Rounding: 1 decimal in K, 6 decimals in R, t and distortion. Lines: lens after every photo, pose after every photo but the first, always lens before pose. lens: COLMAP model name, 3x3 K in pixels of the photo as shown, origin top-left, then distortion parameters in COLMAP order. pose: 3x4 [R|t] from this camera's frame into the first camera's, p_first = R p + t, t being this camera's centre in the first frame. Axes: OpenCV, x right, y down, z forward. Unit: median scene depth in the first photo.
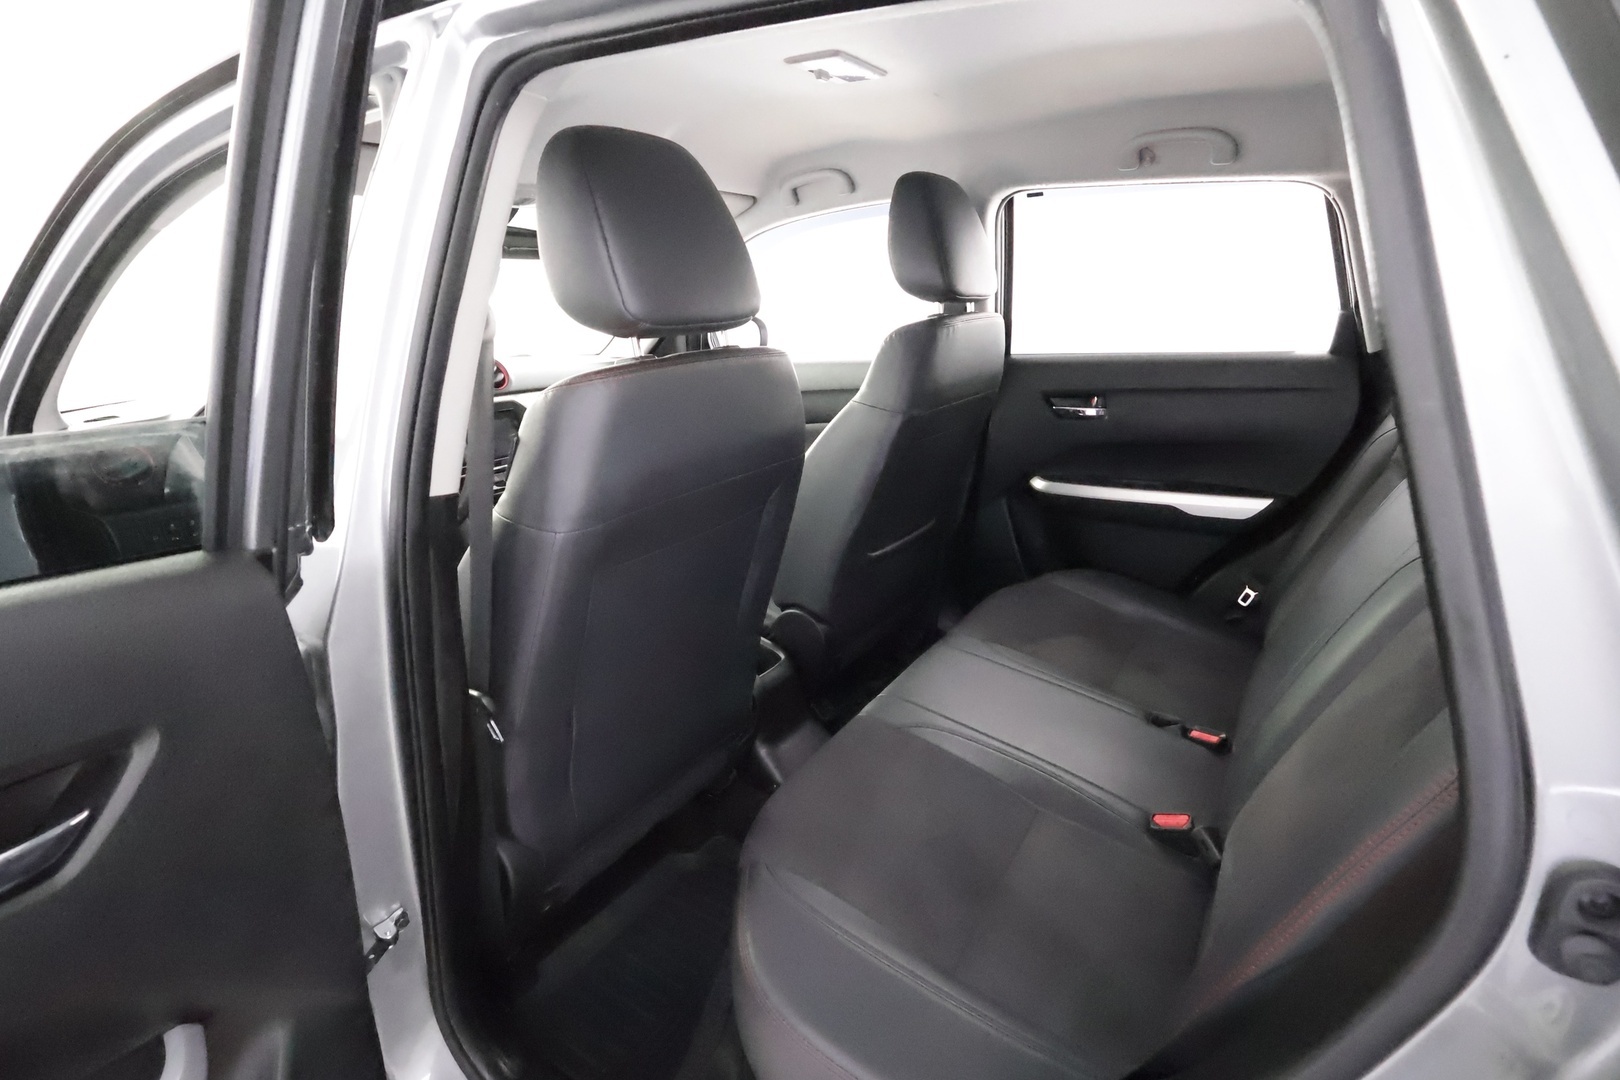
lens RADIAL K [[791.7, 0, 812.5], [0, 791.7, 544.8], [0, 0, 1]] dist [0.000095, 0.000181]
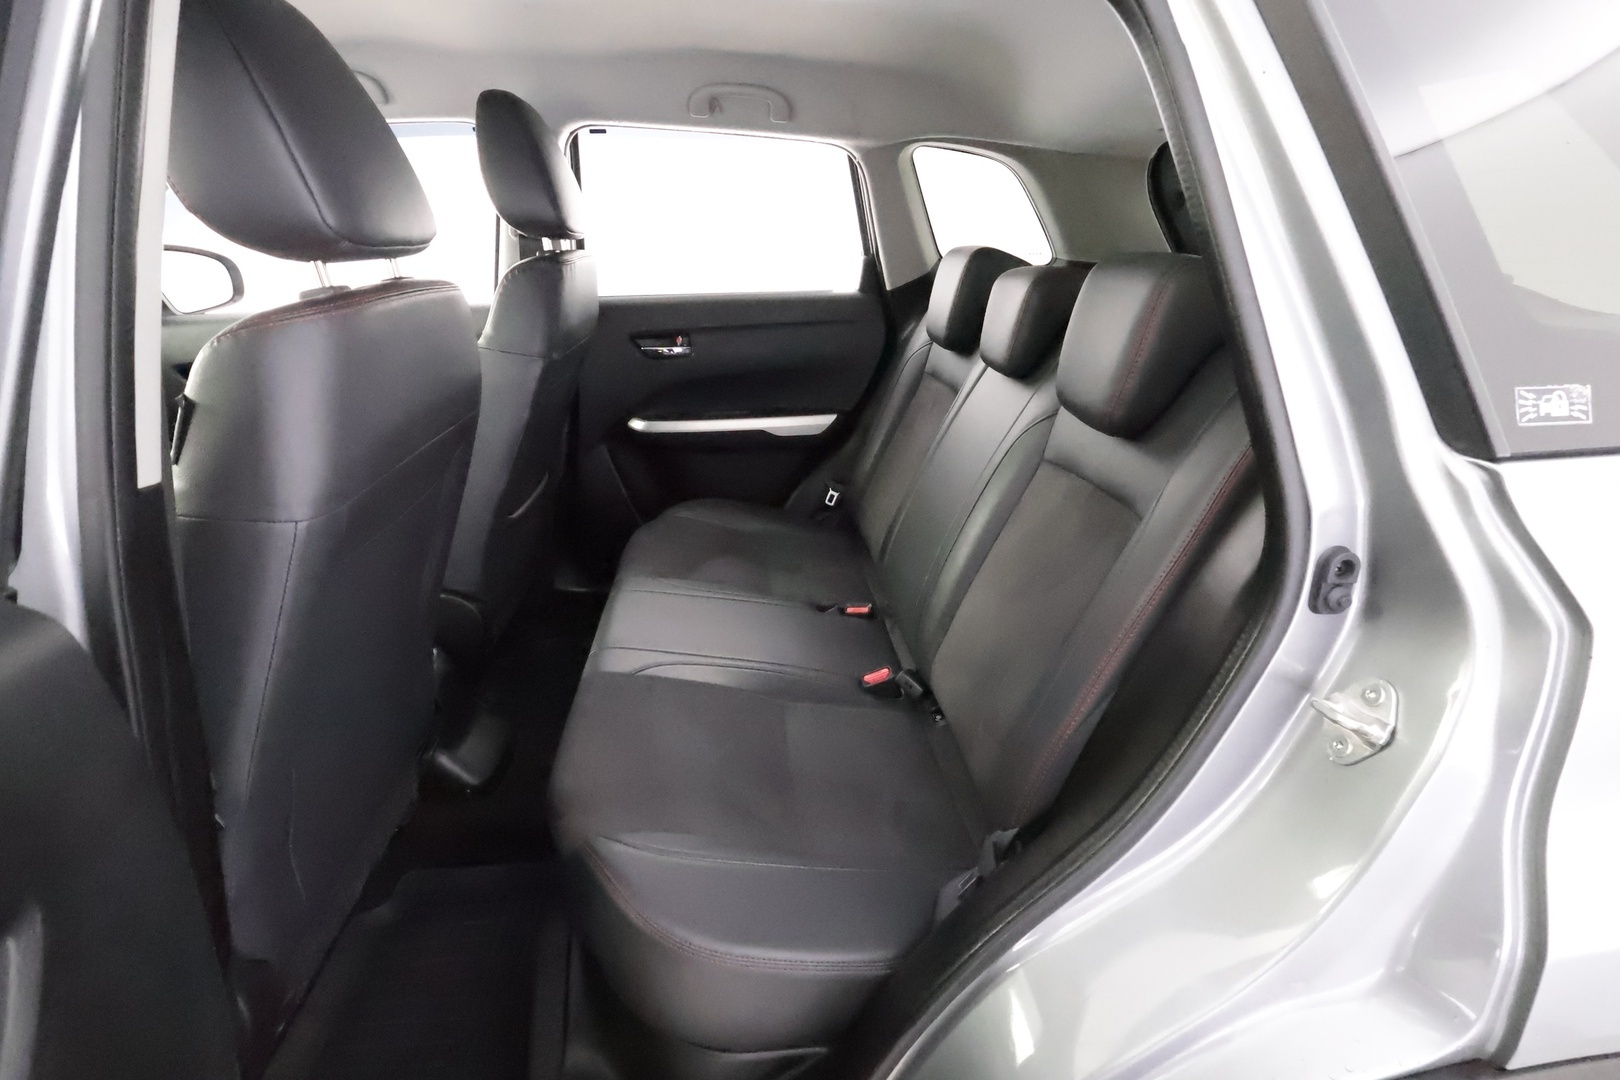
lens RADIAL K [[791.7, 0, 812.5], [0, 791.7, 544.8], [0, 0, 1]] dist [0.000095, 0.000181]
pose [[0.781310, -0.194260, 0.593142, -0.212458], [0.162309, 0.980873, 0.107446, 0.002138], [-0.602670, 0.012323, 0.797896, 0.059710]]
